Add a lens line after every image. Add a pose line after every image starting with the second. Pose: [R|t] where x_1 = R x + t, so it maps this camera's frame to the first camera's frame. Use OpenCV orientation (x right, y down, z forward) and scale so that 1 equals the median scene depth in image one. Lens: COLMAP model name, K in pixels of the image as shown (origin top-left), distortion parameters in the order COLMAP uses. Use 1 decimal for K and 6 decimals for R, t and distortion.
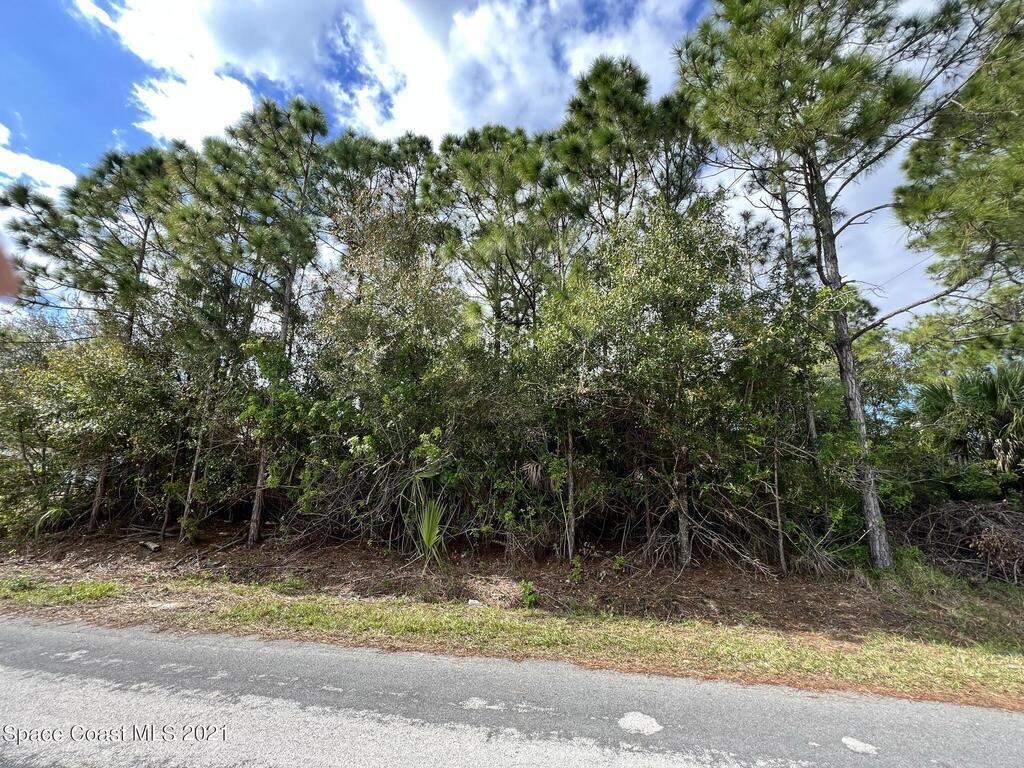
lens RADIAL K [[409.2, 0, 512.0], [0, 409.2, 384.0], [0, 0, 1]] dist [-0.001128, 0.000247]
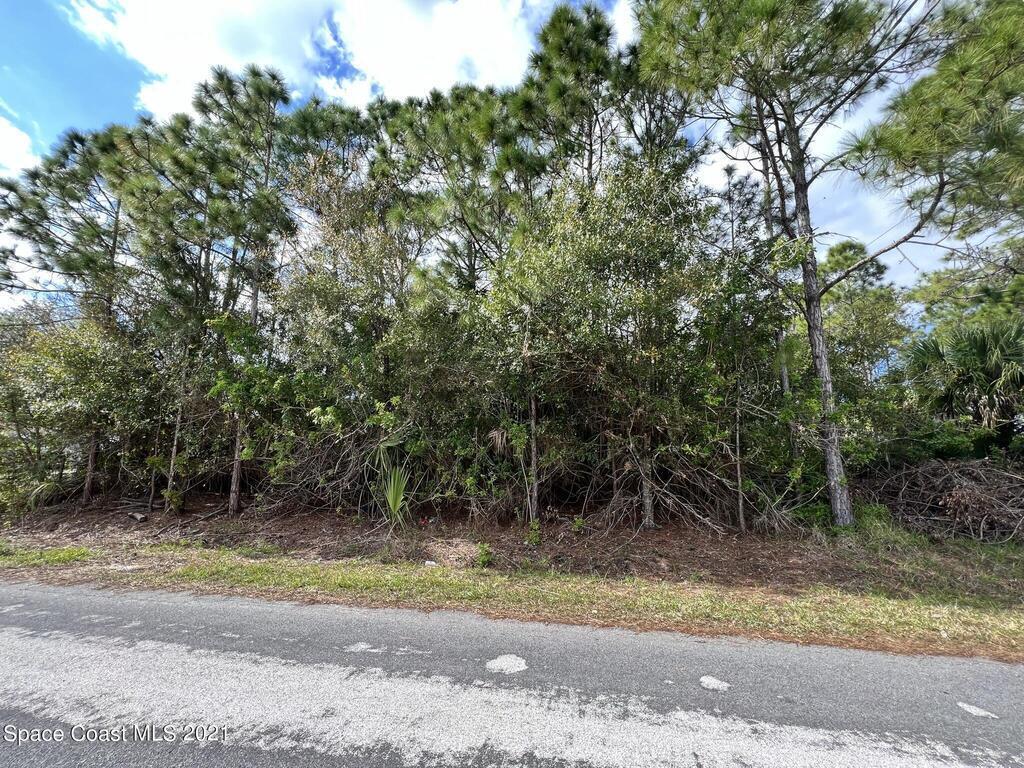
lens RADIAL K [[409.2, 0, 512.0], [0, 409.2, 384.0], [0, 0, 1]] dist [-0.001128, 0.000247]
pose [[0.999084, -0.025883, -0.034071, 0.129384], [0.027878, 0.997842, 0.059448, 0.022415], [0.032458, -0.060343, 0.997650, 0.005325]]
